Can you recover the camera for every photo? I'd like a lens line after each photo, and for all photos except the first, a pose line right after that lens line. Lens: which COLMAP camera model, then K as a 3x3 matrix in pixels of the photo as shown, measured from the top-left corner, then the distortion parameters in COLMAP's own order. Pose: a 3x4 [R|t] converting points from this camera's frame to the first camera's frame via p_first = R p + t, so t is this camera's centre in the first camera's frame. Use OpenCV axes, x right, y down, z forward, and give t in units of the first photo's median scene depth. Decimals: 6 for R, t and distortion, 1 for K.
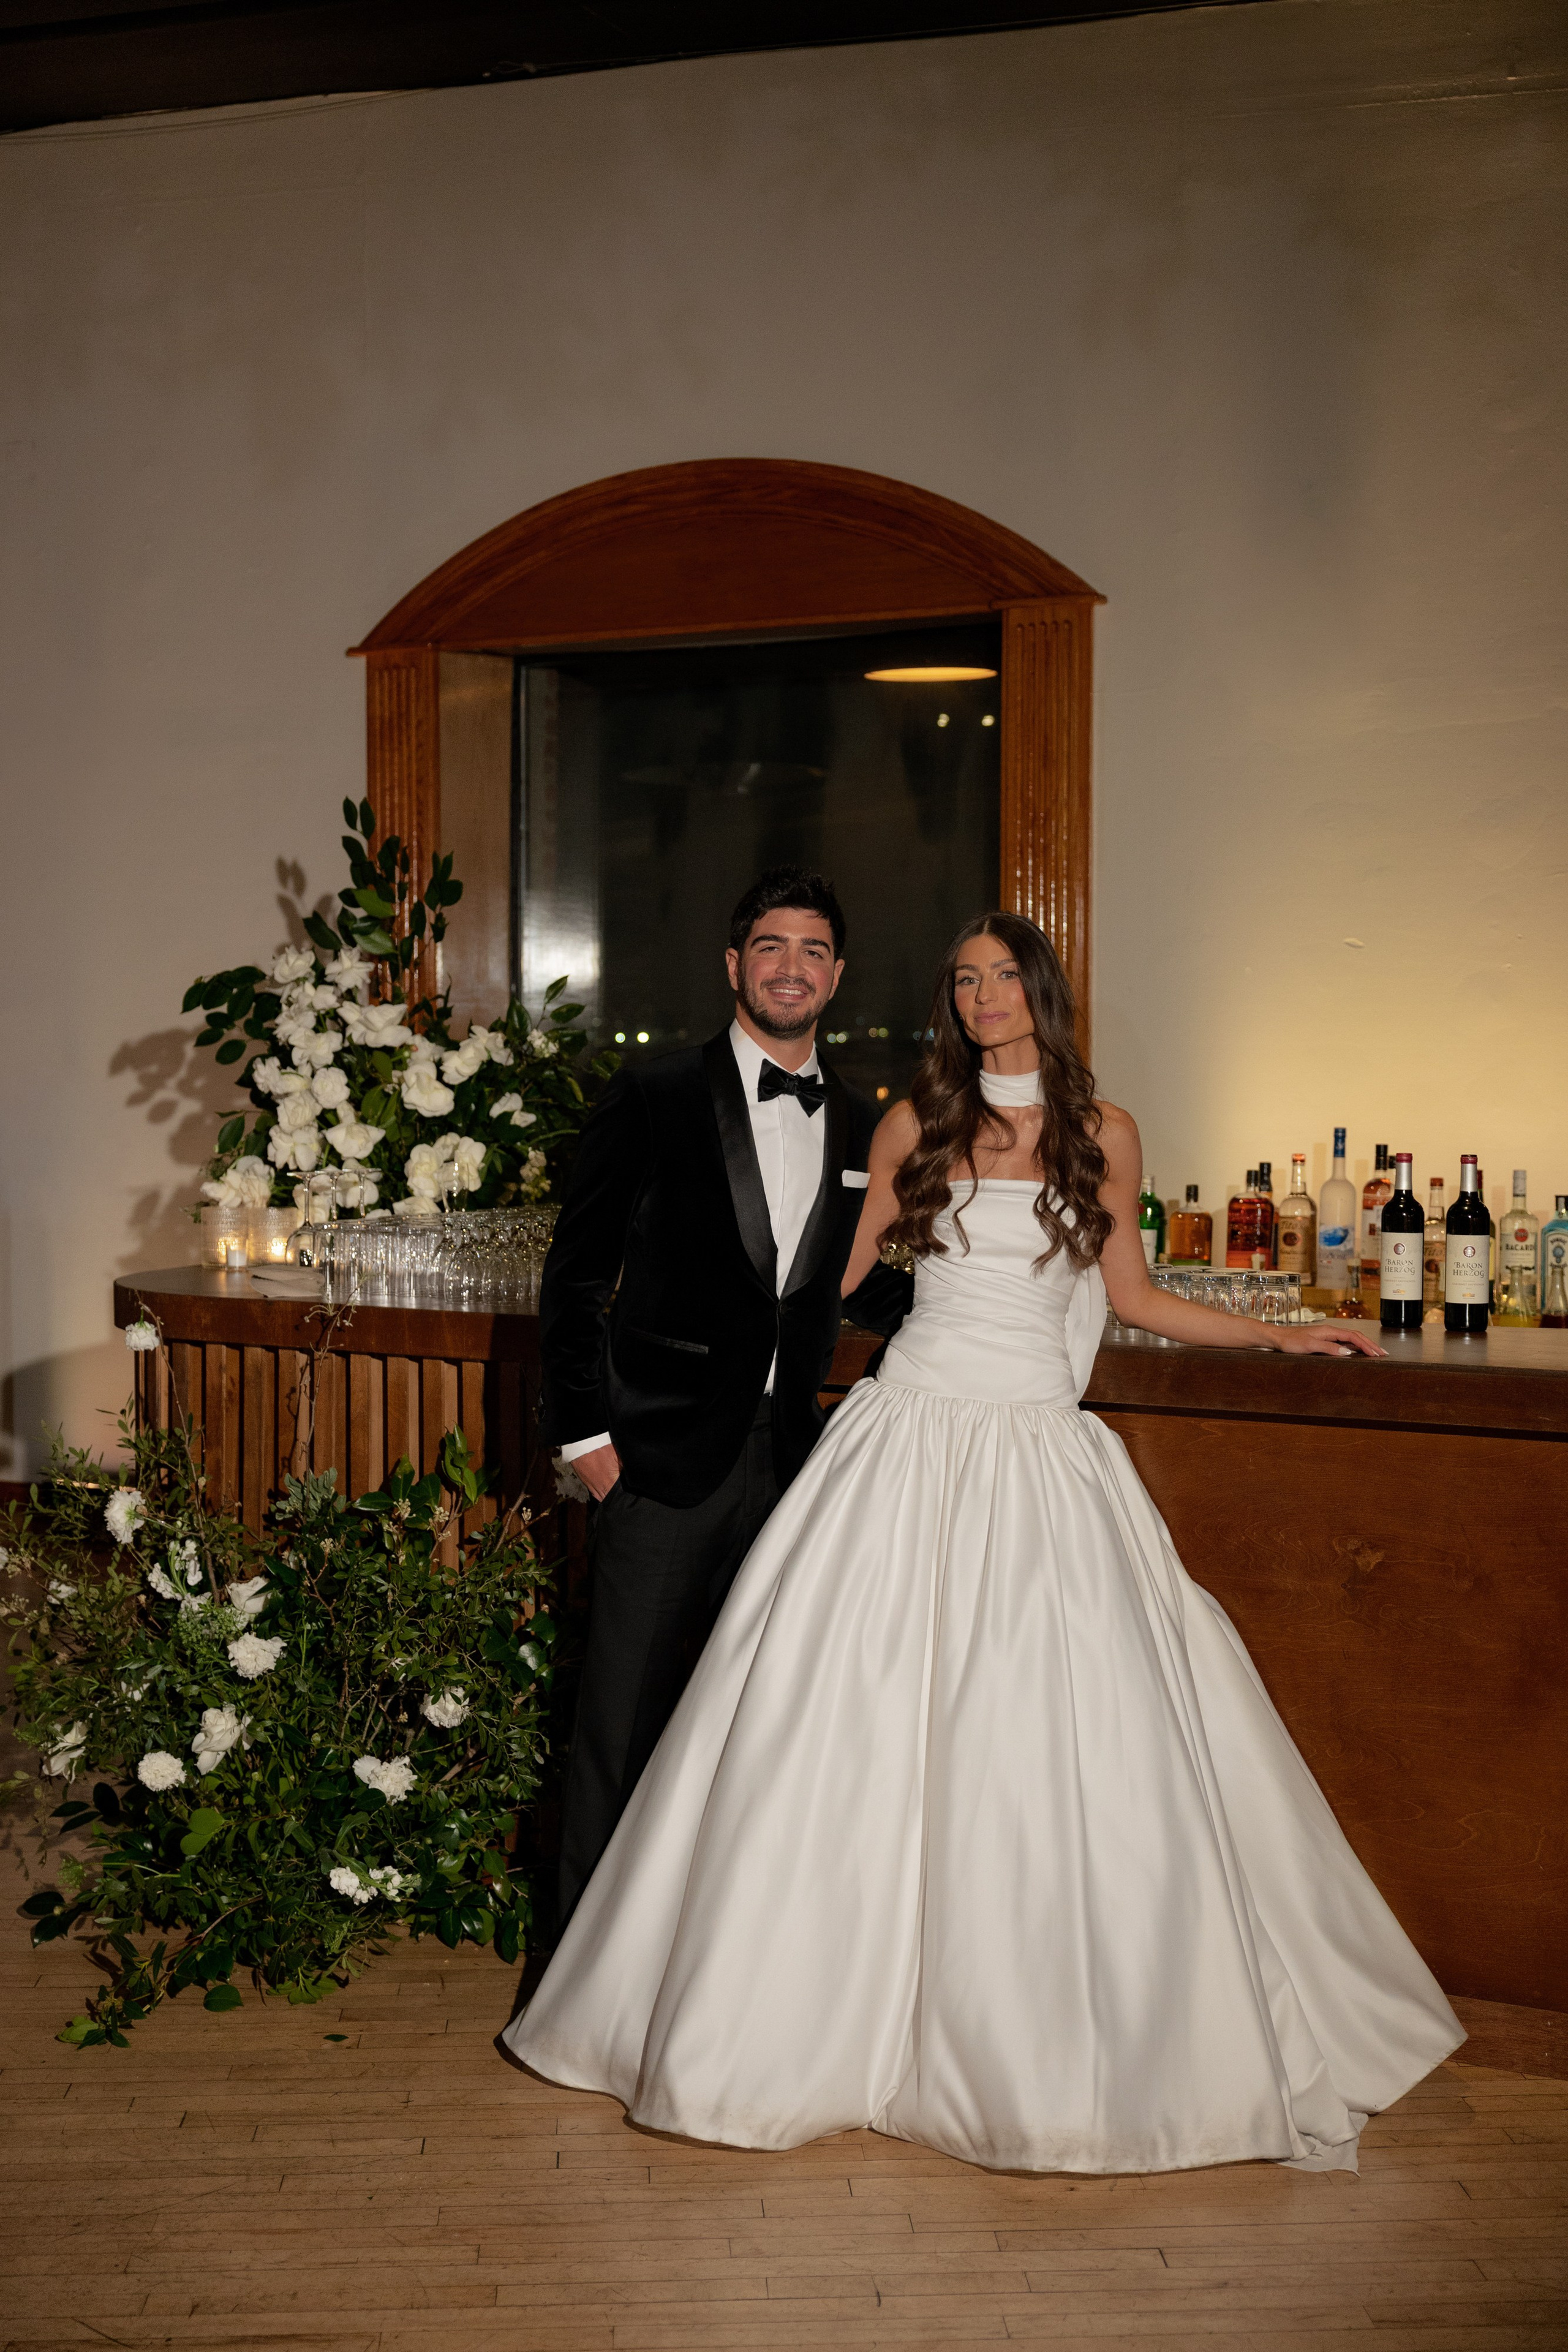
lens RADIAL K [[2786.4, 0, 791.1], [0, 2786.4, 1145.5], [0, 0, 1]] dist [-0.013292, 0.000000]
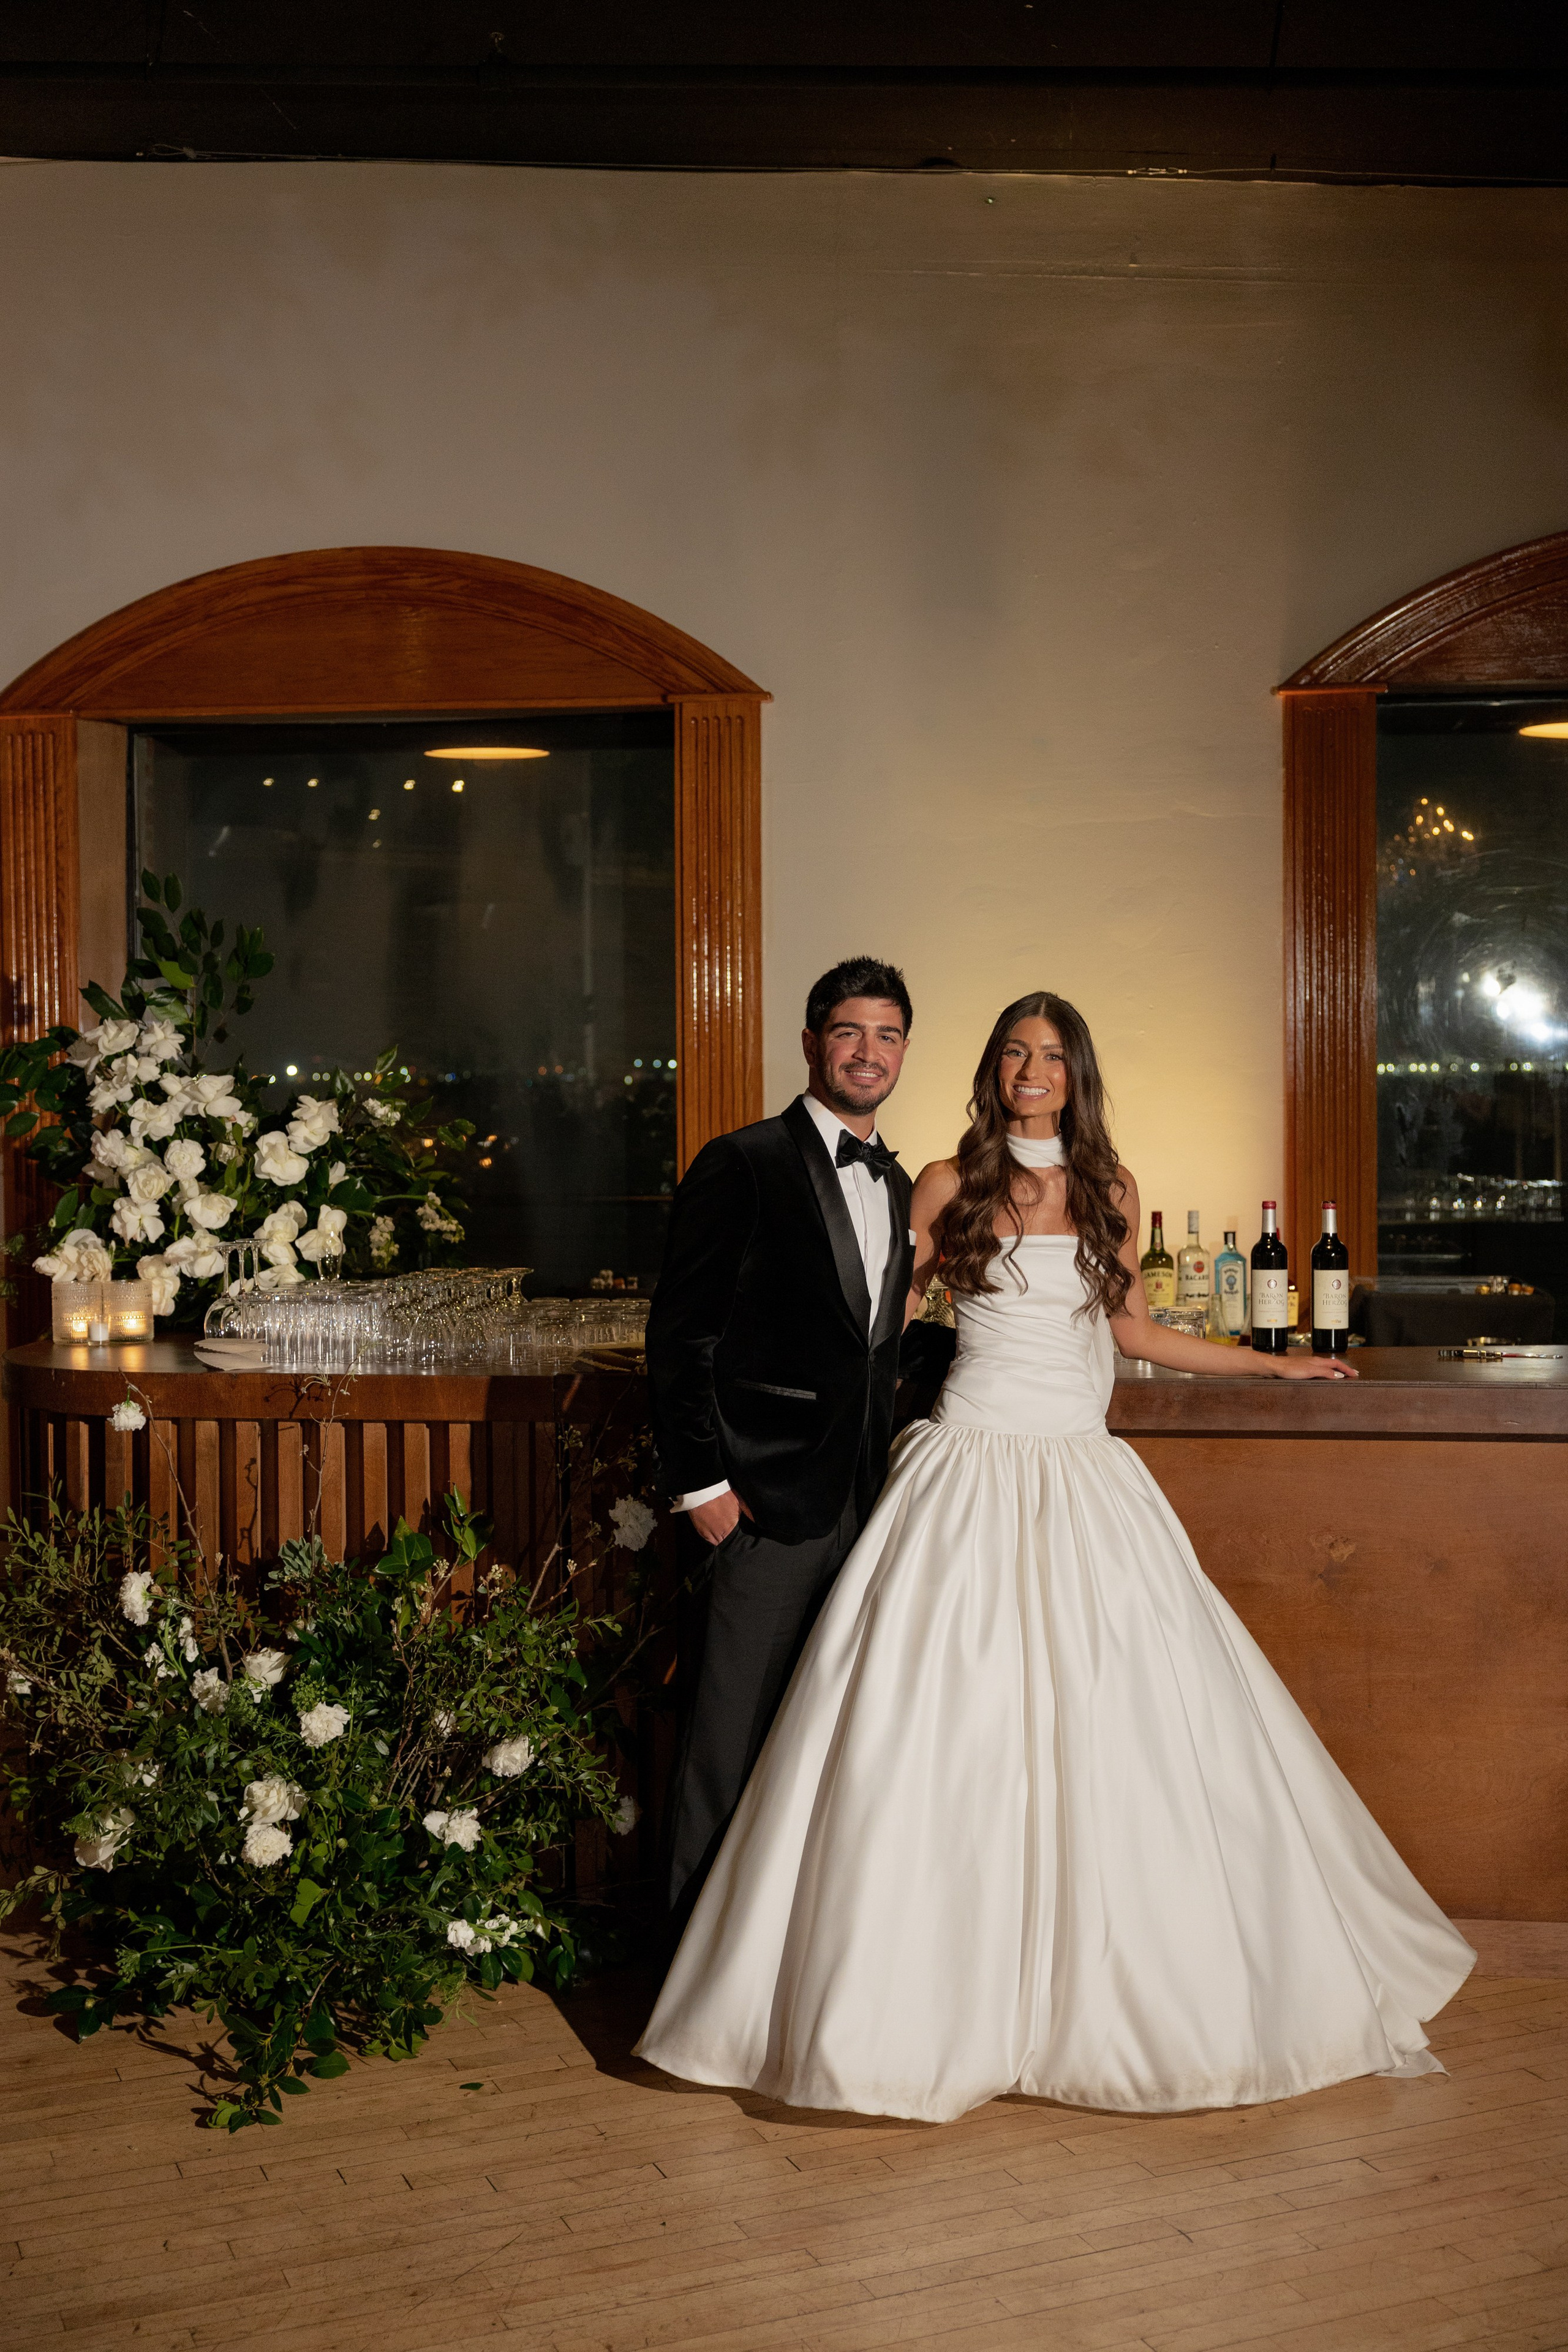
lens RADIAL K [[2640.4, 0, 837.1], [0, 2640.4, 1138.2], [0, 0, 1]] dist [0.008267, 0.000000]
pose [[0.939225, -0.015389, 0.342958, -0.306487], [0.020849, 0.999708, -0.012237, -0.013292], [-0.342669, 0.018643, 0.939271, 0.021700]]
